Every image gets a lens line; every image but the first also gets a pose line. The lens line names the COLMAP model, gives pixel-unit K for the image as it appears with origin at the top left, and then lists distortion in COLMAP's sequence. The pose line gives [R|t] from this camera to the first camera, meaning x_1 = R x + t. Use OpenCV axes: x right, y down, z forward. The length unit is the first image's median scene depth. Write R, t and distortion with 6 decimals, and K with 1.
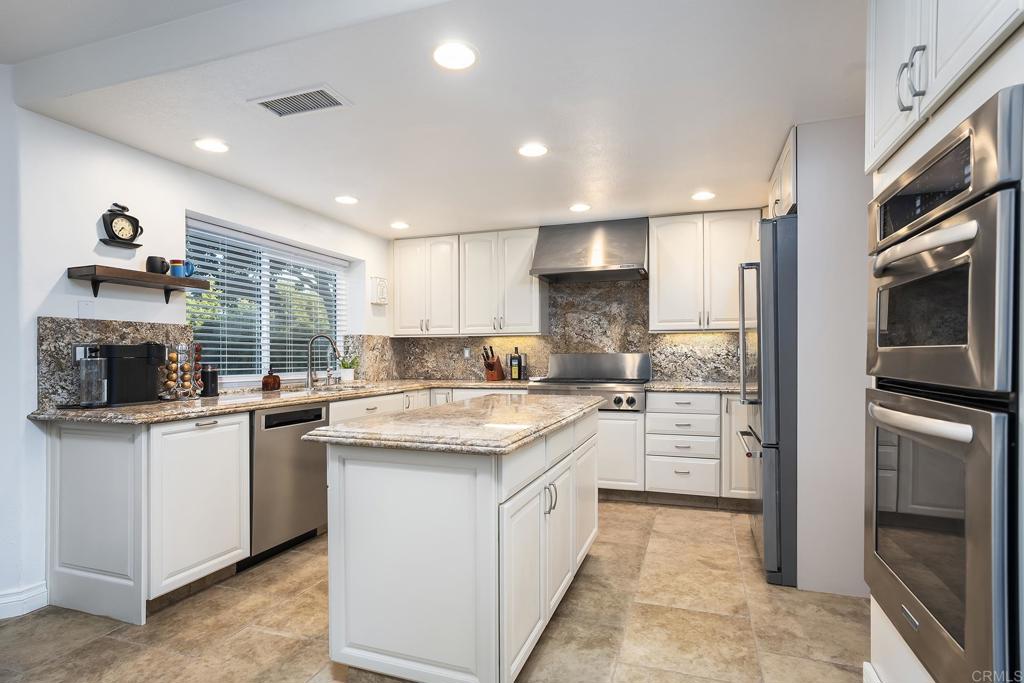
lens RADIAL K [[516.7, 0, 512.7], [0, 516.7, 350.4], [0, 0, 1]] dist [-0.023824, 0.007933]
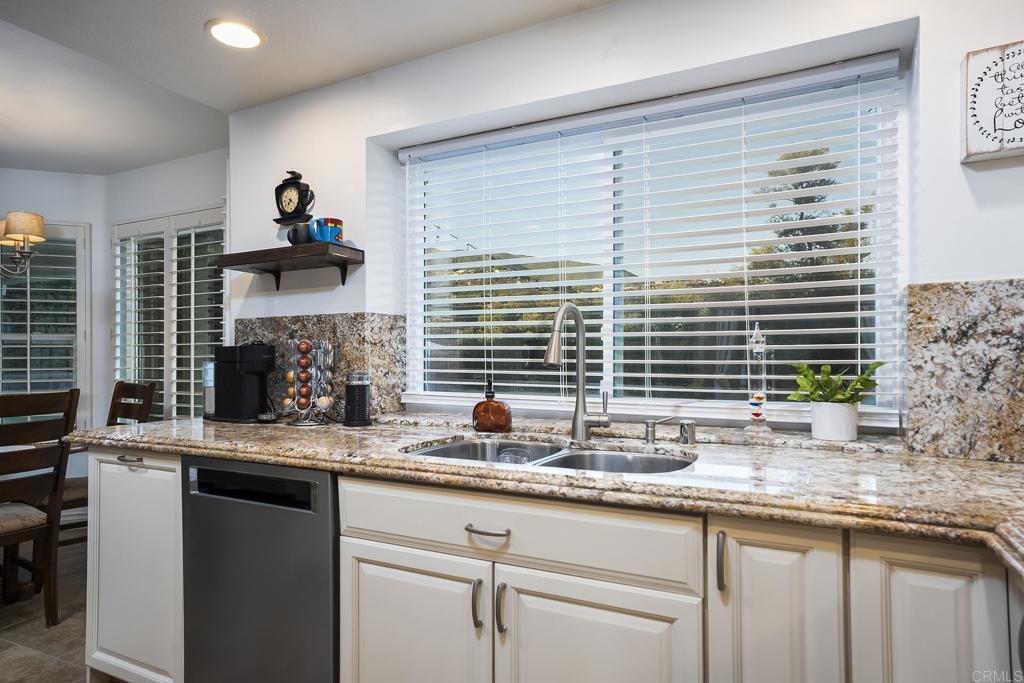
lens RADIAL K [[613.4, 0, 508.5], [0, 613.4, 342.5], [0, 0, 1]] dist [0.023100, 0.000160]
pose [[-0.133929, -0.021497, -0.990758, 0.091426], [0.013183, 0.999638, -0.023471, 0.007143], [0.990903, -0.016205, -0.133597, 1.006175]]
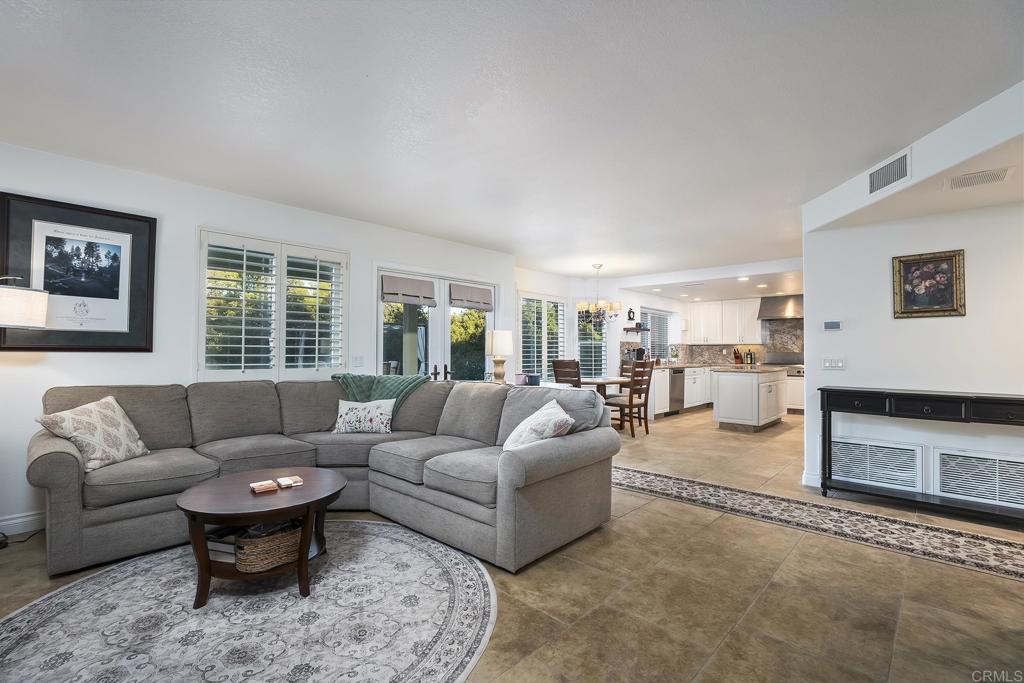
lens RADIAL K [[470.1, 0, 520.0], [0, 470.1, 340.7], [0, 0, 1]] dist [-0.020135, 0.000697]
pose [[0.921744, -0.000798, -0.387798, -0.152851], [-0.006024, 0.999848, -0.016374, -0.004717], [0.387752, 0.017429, 0.921599, -1.552062]]
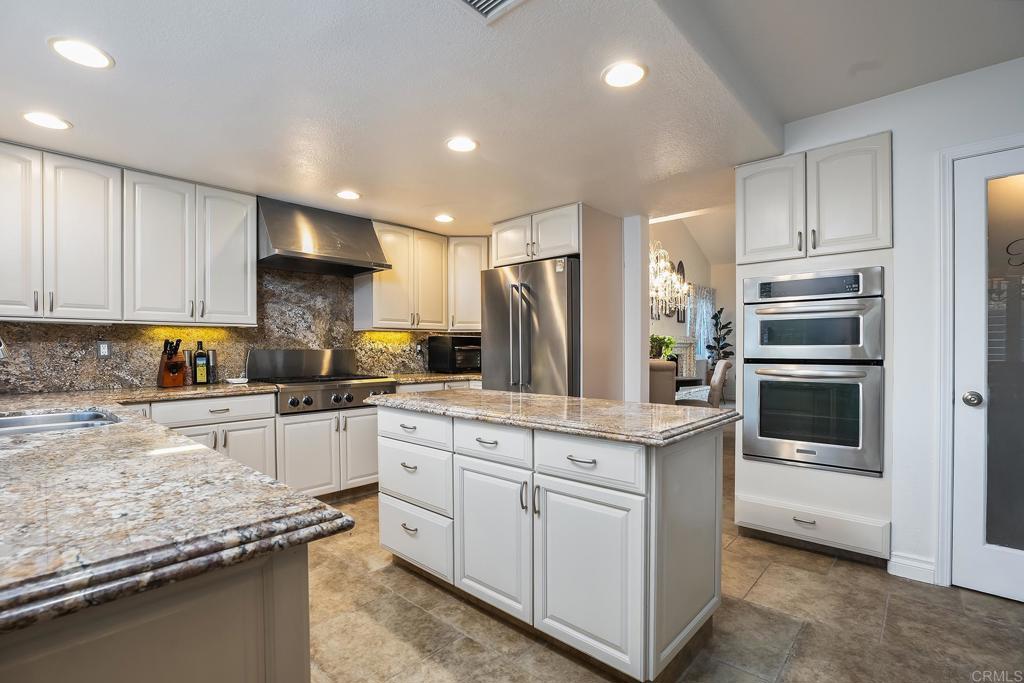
lens RADIAL K [[470.1, 0, 511.8], [0, 470.1, 351.1], [0, 0, 1]] dist [-0.020135, 0.000697]
pose [[0.407629, 0.000321, 0.913148, -0.533176], [0.002338, 0.999996, -0.001396, 0.012641], [-0.913145, 0.002704, 0.407626, 0.374770]]
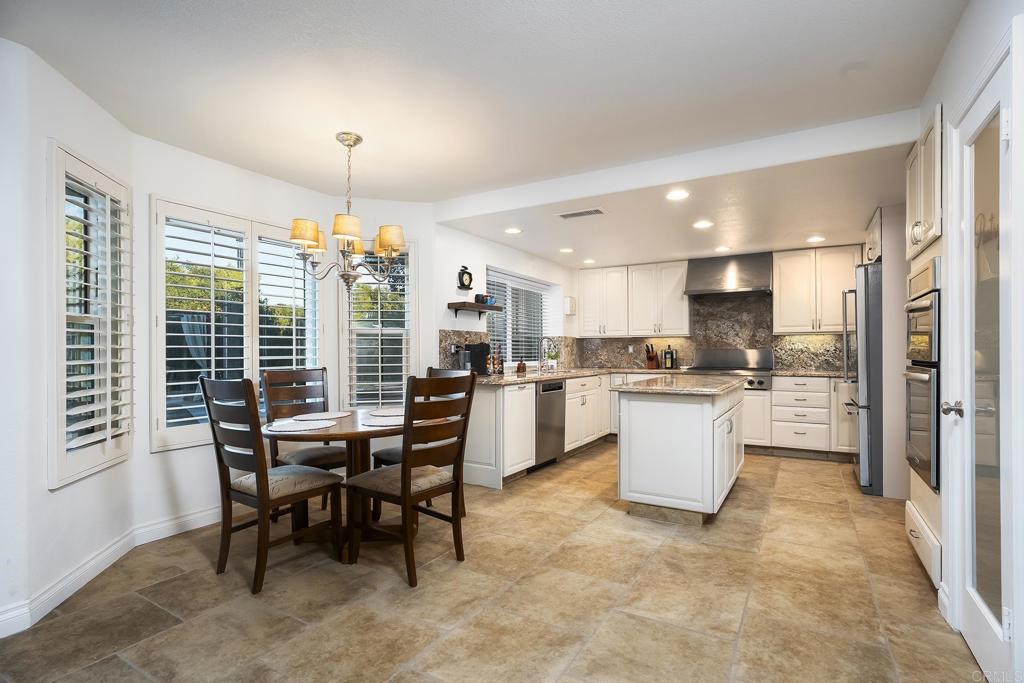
lens RADIAL K [[482.5, 0, 516.7], [0, 482.5, 344.8], [0, 0, 1]] dist [-0.035189, 0.014723]
pose [[0.980560, -0.000920, -0.196219, -0.175313], [-0.000123, 0.999986, -0.005300, 0.000586], [0.196221, 0.005221, 0.980546, -0.435993]]
